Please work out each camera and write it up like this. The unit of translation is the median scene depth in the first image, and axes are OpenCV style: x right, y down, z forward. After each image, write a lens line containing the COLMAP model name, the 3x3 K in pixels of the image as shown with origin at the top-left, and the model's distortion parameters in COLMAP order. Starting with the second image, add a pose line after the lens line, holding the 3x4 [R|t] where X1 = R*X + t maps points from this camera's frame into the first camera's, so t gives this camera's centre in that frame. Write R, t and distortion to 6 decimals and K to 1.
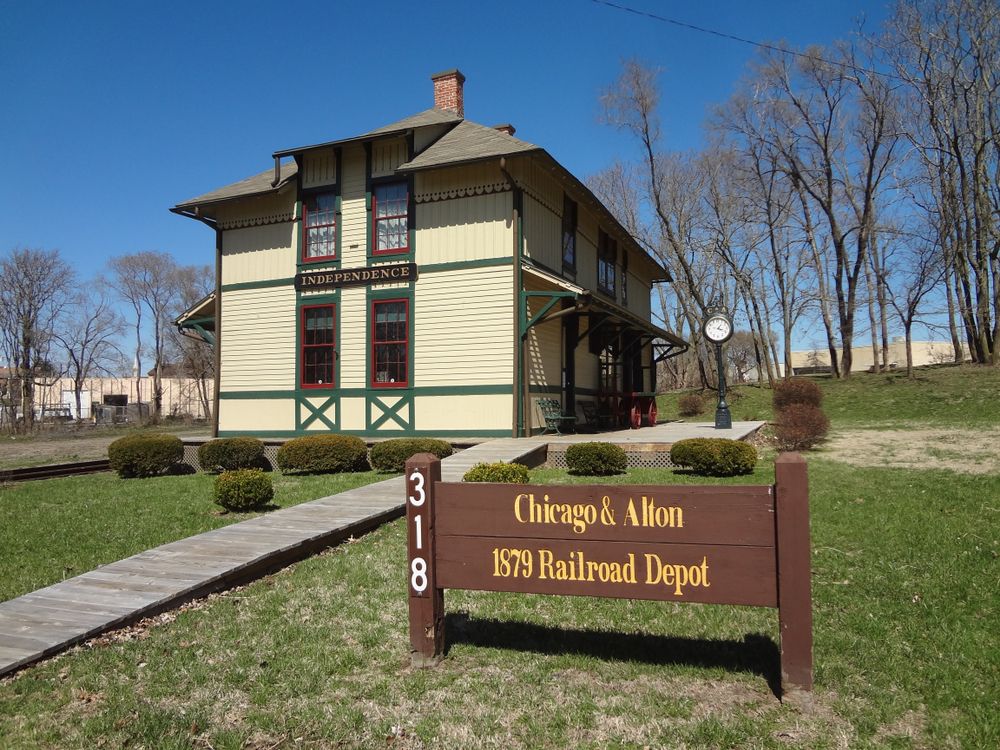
lens RADIAL K [[740.0, 0, 500.0], [0, 740.0, 375.0], [0, 0, 1]] dist [-0.041992, -0.000419]
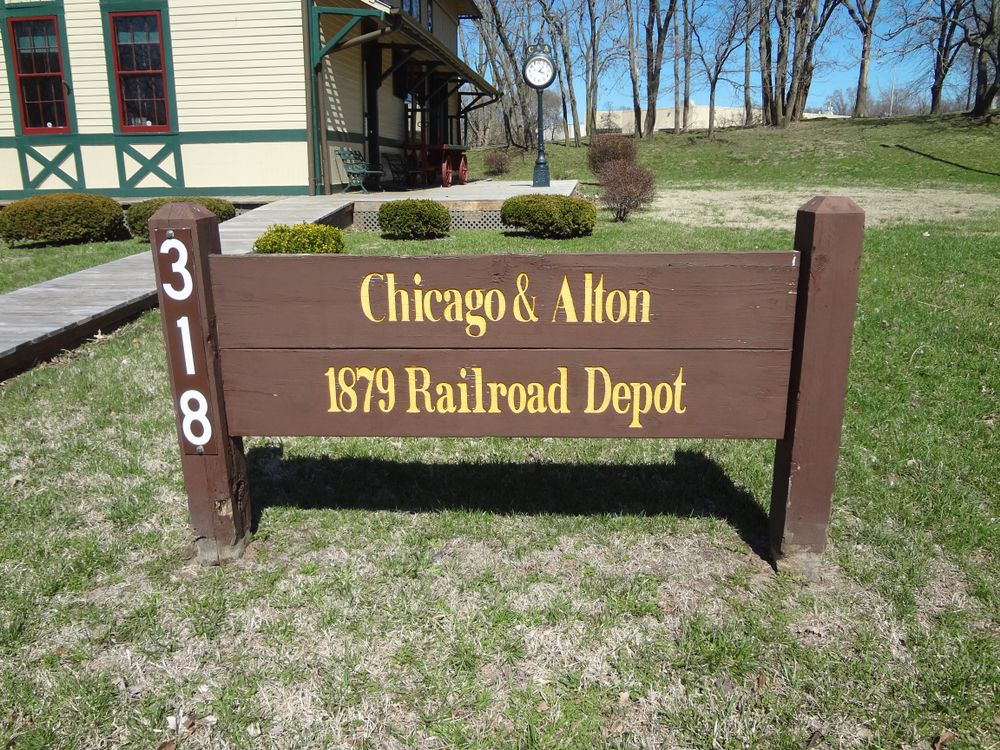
lens RADIAL K [[740.0, 0, 500.0], [0, 740.0, 375.0], [0, 0, 1]] dist [-0.041992, -0.000419]
pose [[0.962381, -0.064287, 0.263988, -0.027797], [-0.021141, 0.950942, 0.308645, 0.052597], [-0.270879, -0.302615, 0.913810, 0.389567]]
